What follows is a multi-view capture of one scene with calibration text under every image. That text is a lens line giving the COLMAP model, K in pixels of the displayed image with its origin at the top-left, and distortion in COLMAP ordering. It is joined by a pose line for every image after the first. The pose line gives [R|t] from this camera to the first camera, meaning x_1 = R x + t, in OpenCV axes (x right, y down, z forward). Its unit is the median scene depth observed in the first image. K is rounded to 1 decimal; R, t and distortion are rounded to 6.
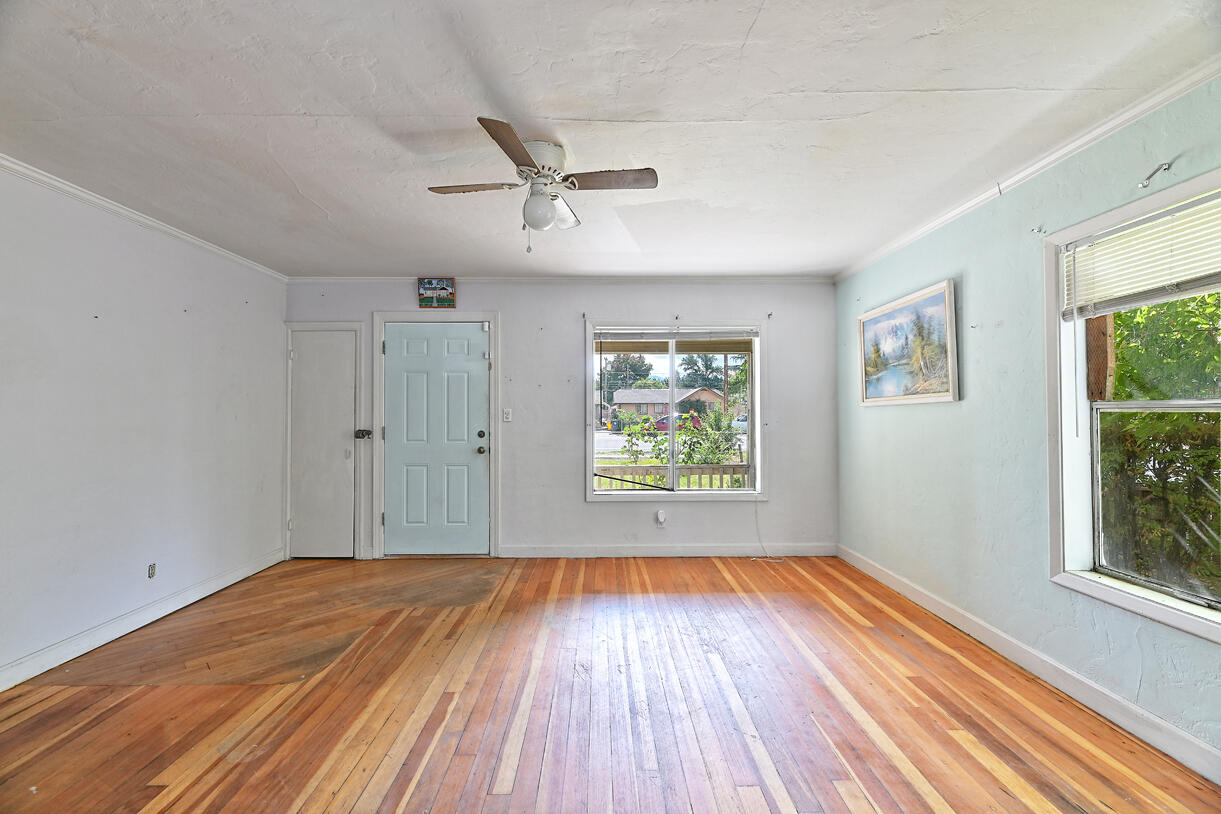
lens RADIAL K [[492.7, 0, 605.2], [0, 492.7, 403.7], [0, 0, 1]] dist [0.001274, -0.000091]
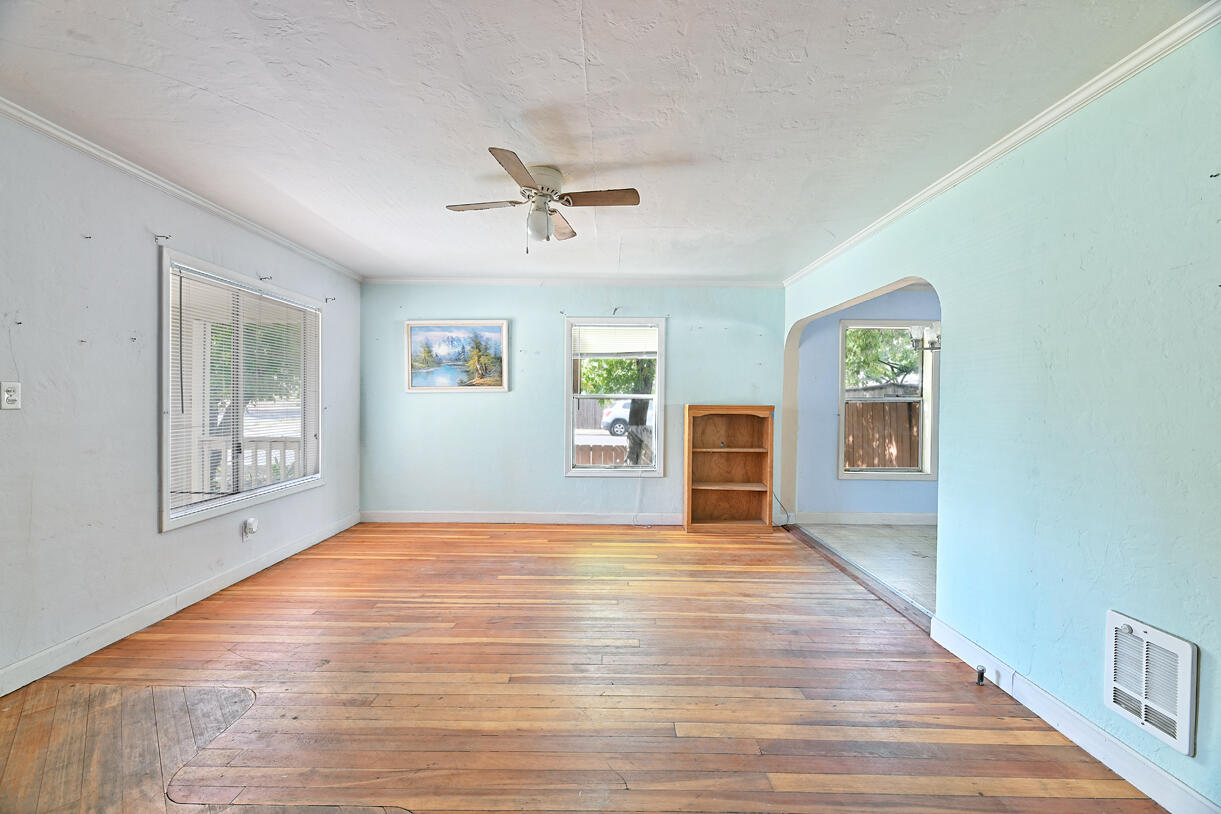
lens RADIAL K [[492.6, 0, 609.4], [0, 492.6, 404.9], [0, 0, 1]] dist [0.001556, -0.002932]
pose [[0.011844, -0.006175, 0.999911, -0.871167], [-0.026932, 0.999616, 0.006492, 0.017252], [-0.999567, -0.027006, 0.011673, 0.541505]]
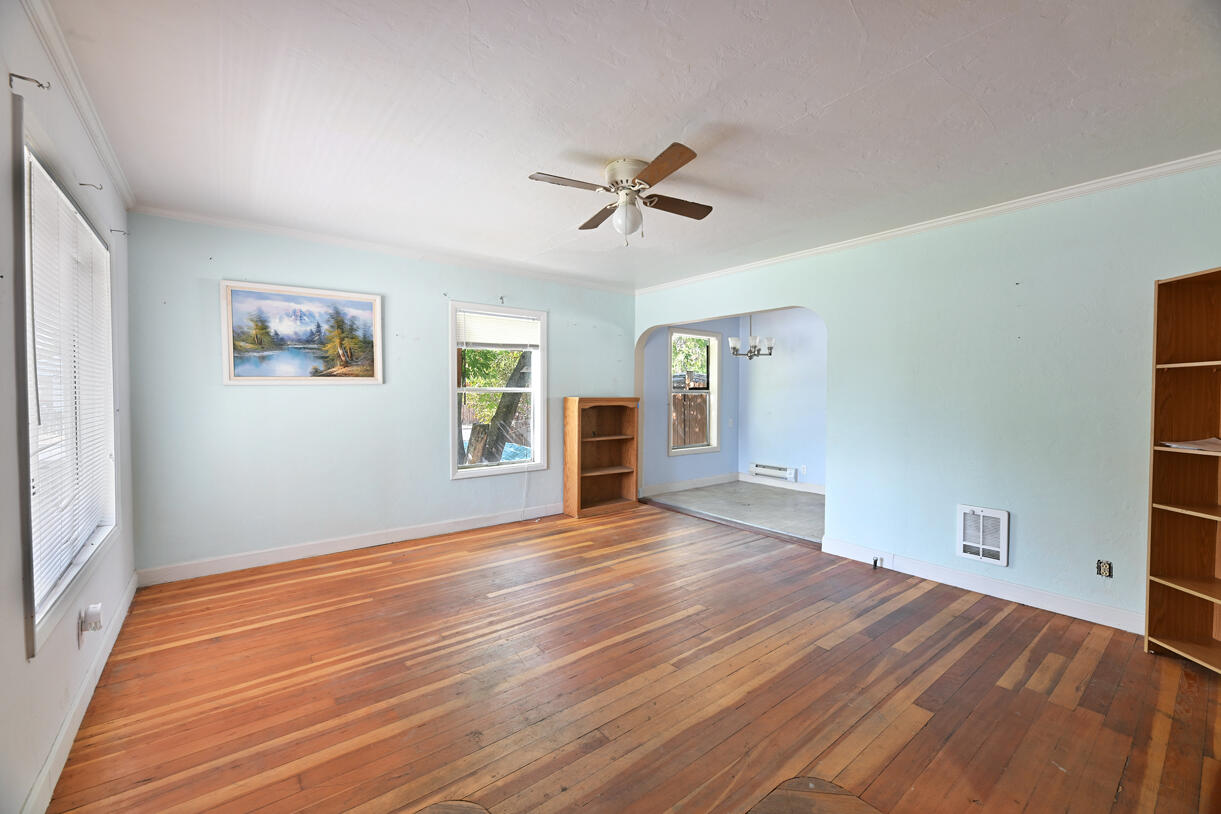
lens RADIAL K [[492.6, 0, 609.4], [0, 492.6, 404.9], [0, 0, 1]] dist [0.001556, -0.002932]
pose [[-0.609819, -0.015986, 0.792380, -0.692350], [-0.014461, 0.999855, 0.009043, 0.027158], [-0.792409, -0.005944, -0.609961, 1.164539]]
